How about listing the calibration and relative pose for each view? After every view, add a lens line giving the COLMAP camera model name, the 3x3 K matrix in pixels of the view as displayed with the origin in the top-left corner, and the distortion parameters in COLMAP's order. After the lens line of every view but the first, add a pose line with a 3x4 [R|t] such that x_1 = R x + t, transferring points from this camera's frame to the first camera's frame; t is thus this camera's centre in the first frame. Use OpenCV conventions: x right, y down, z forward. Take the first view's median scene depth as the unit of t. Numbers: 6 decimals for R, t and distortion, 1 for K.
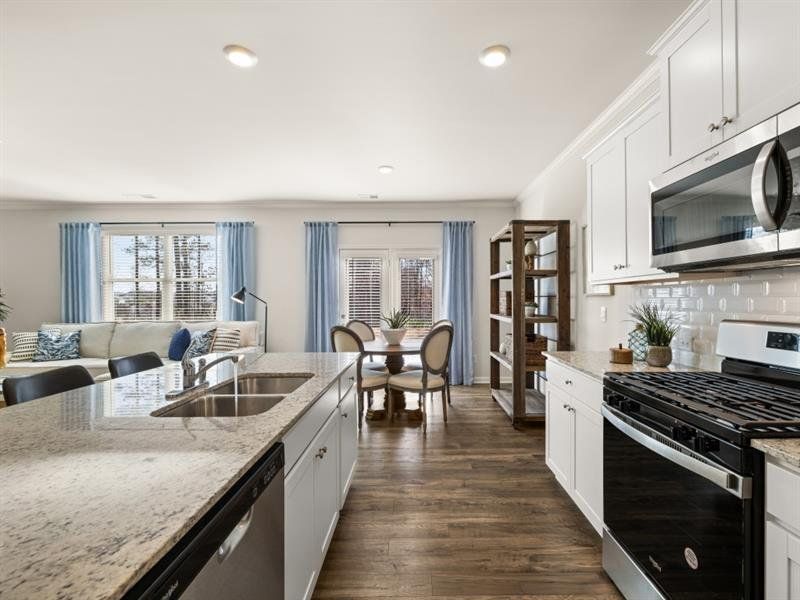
lens RADIAL K [[368.6, 0, 407.2], [0, 368.6, 300.4], [0, 0, 1]] dist [0.003980, 0.000619]
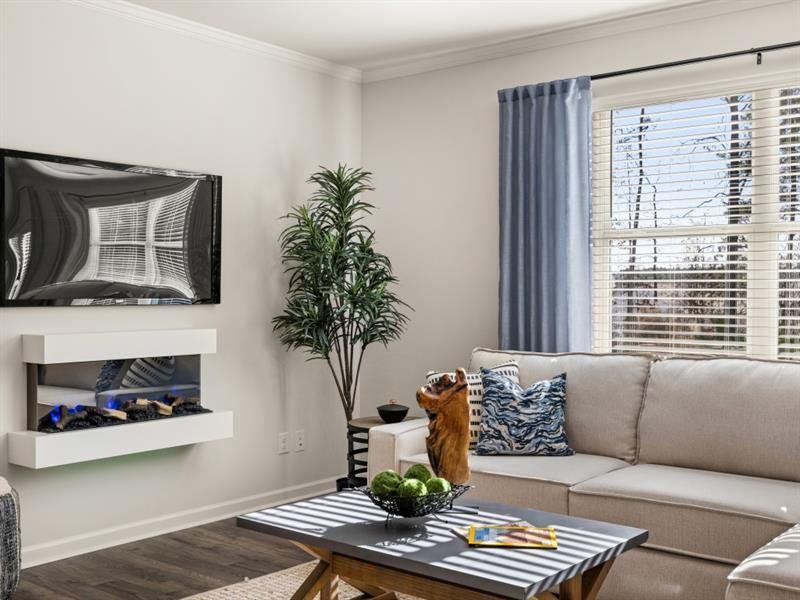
lens RADIAL K [[884.7, 0, 446.2], [0, 884.7, 305.4], [0, 0, 1]] dist [0.003030, 0.000000]
pose [[0.795269, 0.016513, -0.606032, -0.453257], [-0.008252, 0.999831, 0.016414, 0.001172], [0.606201, -0.008053, 0.795271, 0.246270]]
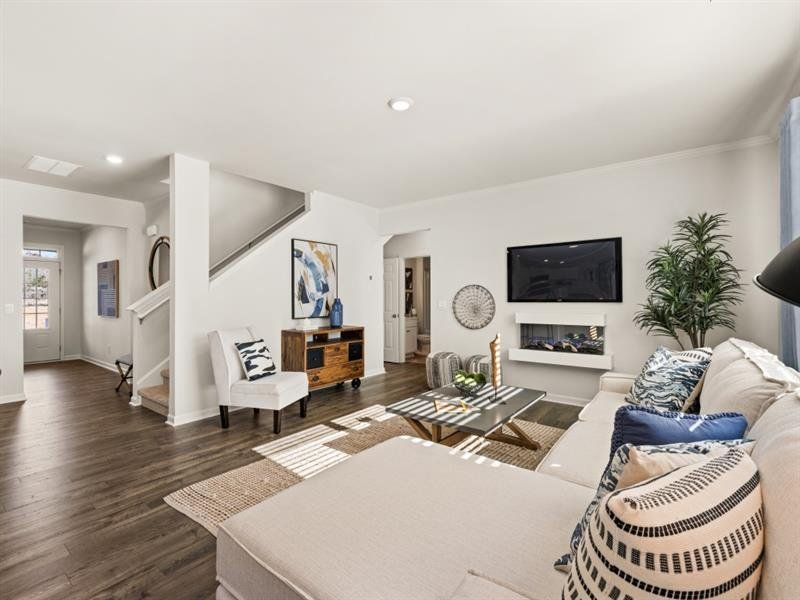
lens RADIAL K [[382.4, 0, 379.5], [0, 382.4, 295.6], [0, 0, 1]] dist [0.001931, 0.000633]
pose [[-0.631608, 0.002848, -0.775283, -0.275037], [0.005928, 0.999982, -0.001157, 0.000875], [0.775265, -0.005327, -0.631614, 0.983195]]
